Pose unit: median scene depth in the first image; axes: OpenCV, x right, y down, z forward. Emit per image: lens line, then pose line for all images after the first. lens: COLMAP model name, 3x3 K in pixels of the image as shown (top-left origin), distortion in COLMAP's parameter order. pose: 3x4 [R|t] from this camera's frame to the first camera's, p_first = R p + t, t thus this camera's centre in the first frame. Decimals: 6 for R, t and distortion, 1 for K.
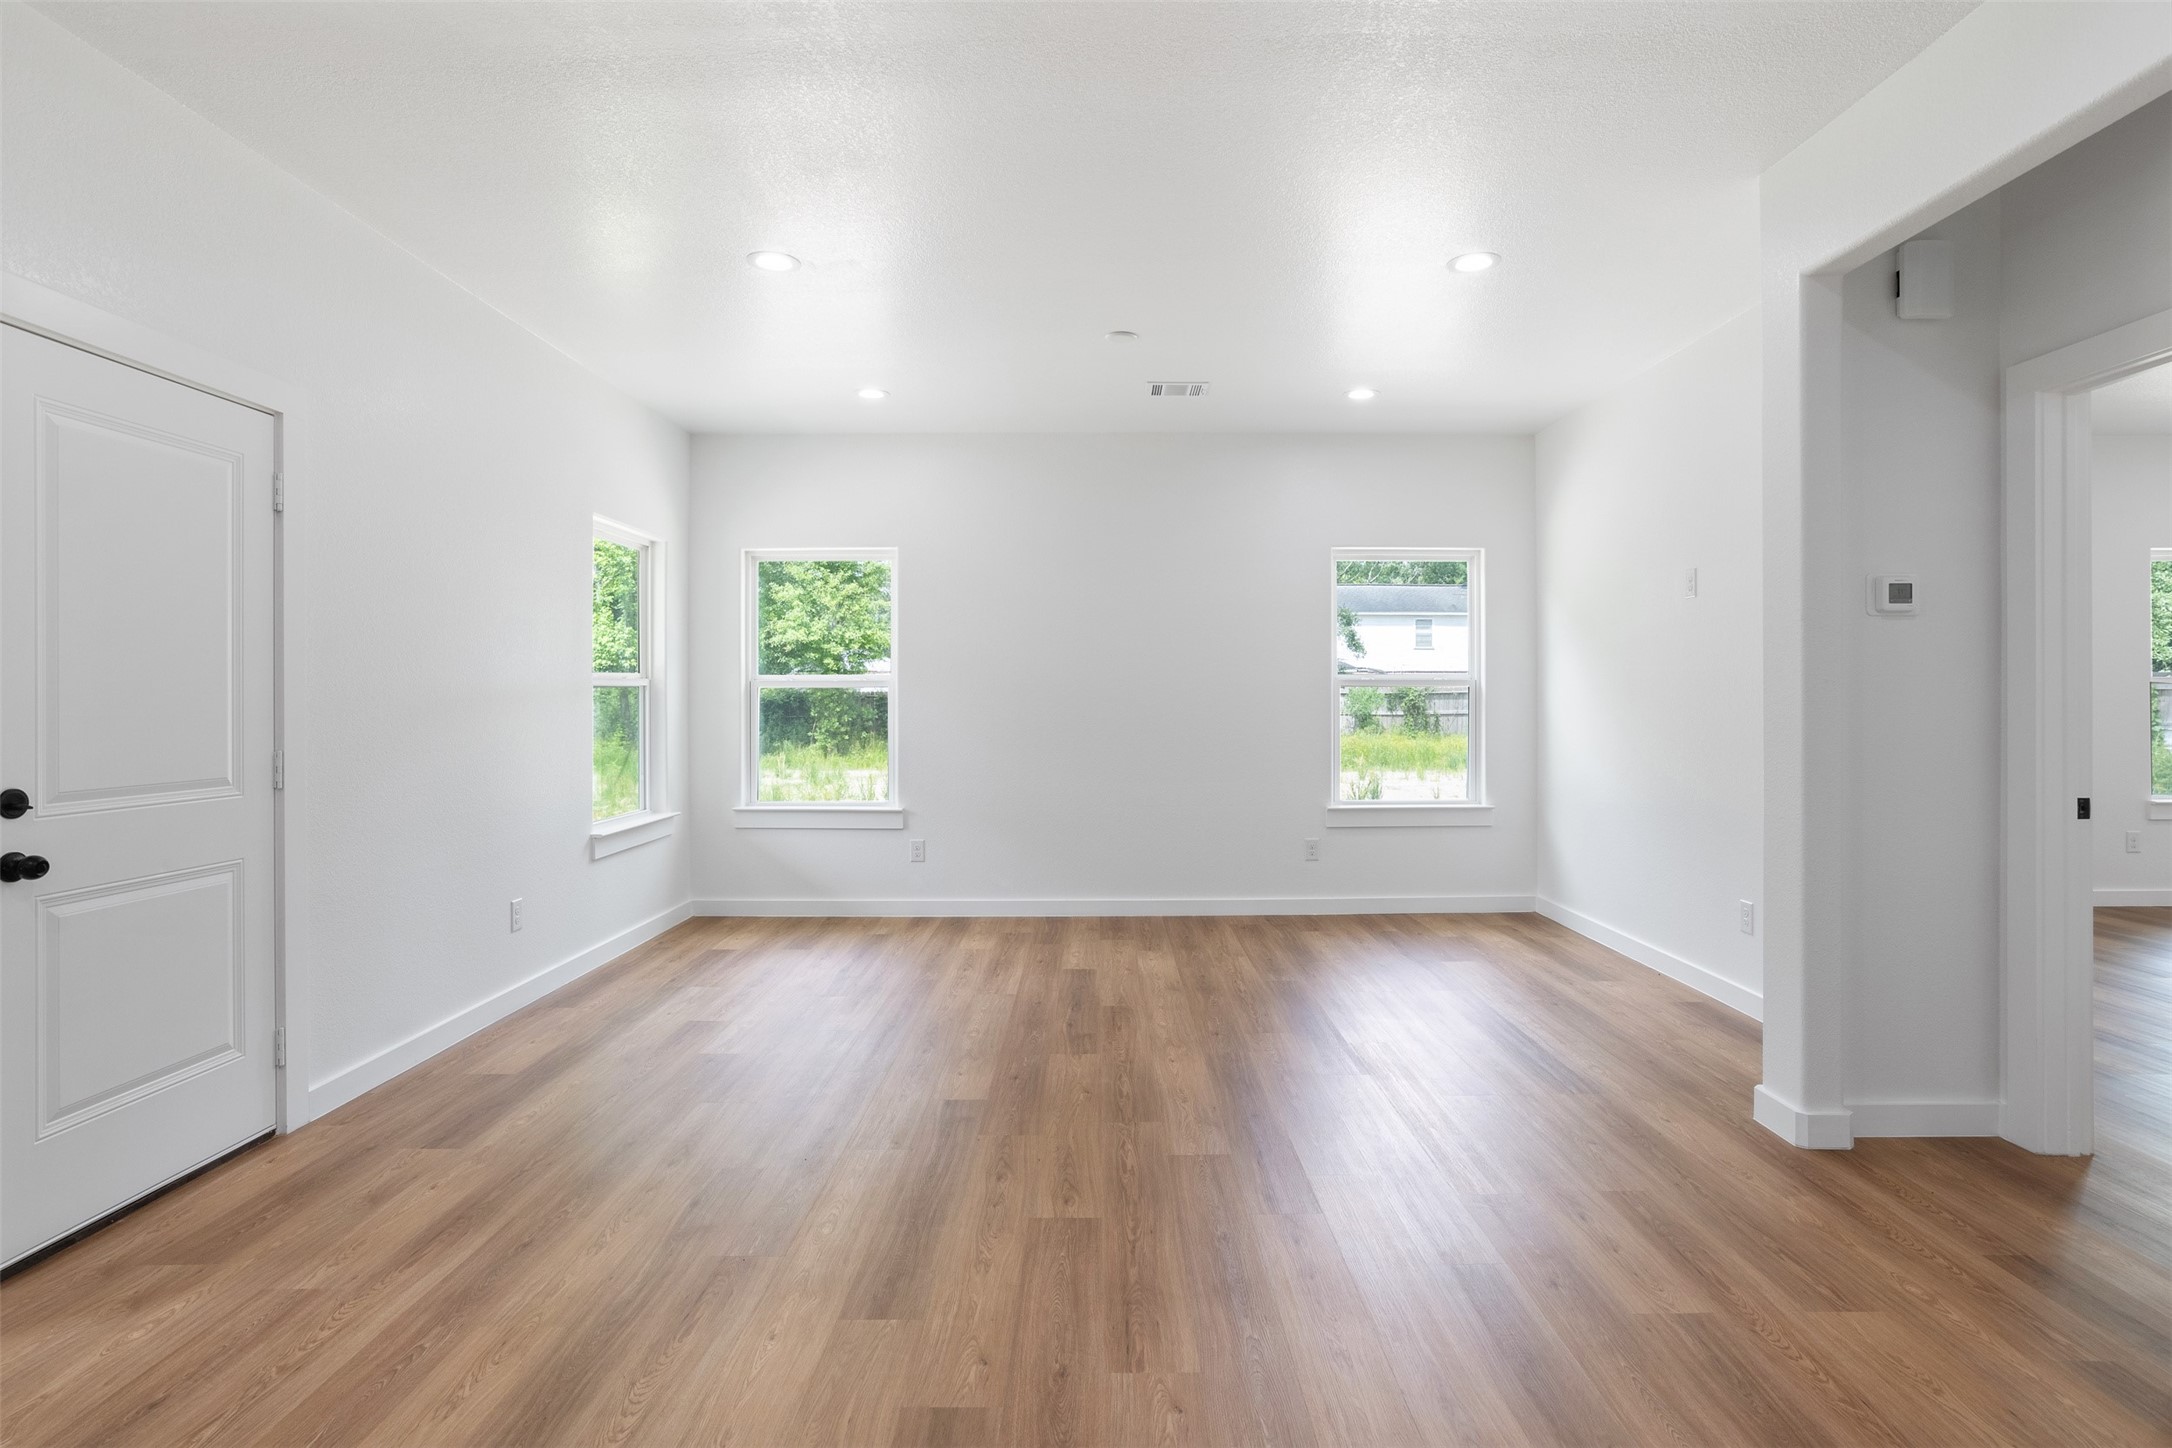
lens RADIAL K [[1106.1, 0, 1104.0], [0, 1106.1, 699.1], [0, 0, 1]] dist [-0.063933, 0.038468]
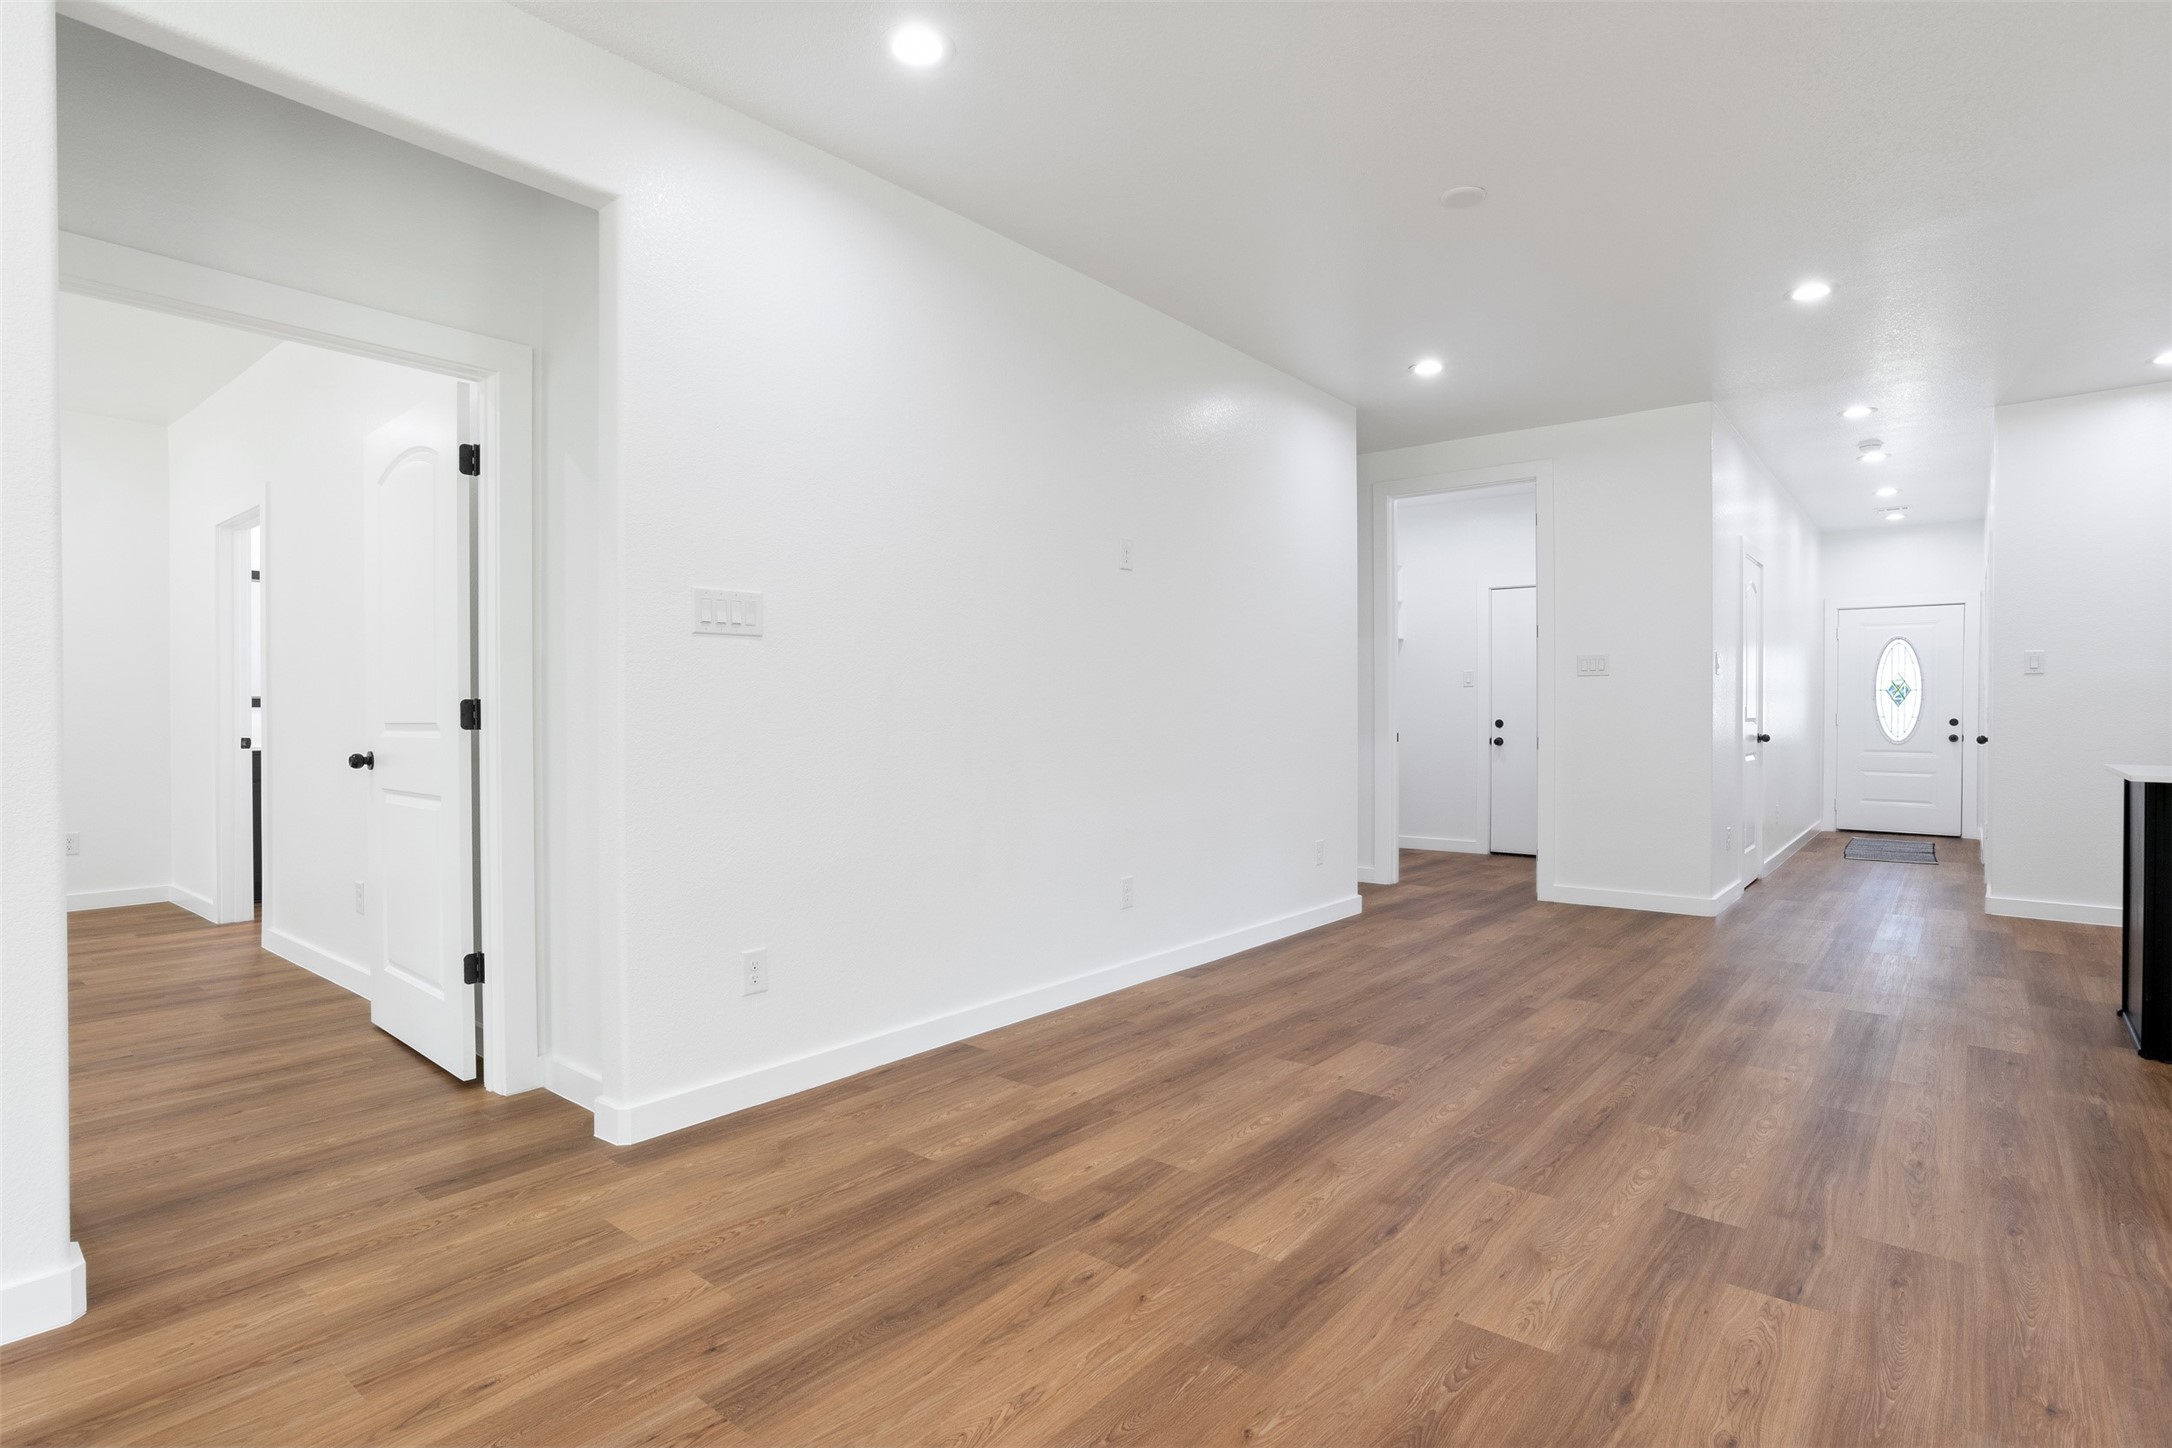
lens RADIAL K [[1094.9, 0, 1088.5], [0, 1094.9, 718.2], [0, 0, 1]] dist [-0.053227, 0.034990]
pose [[-0.766818, 0.001605, 0.641863, -0.151869], [0.003091, 0.999995, 0.001192, 0.031184], [-0.641858, 0.002898, -0.766818, 0.679073]]
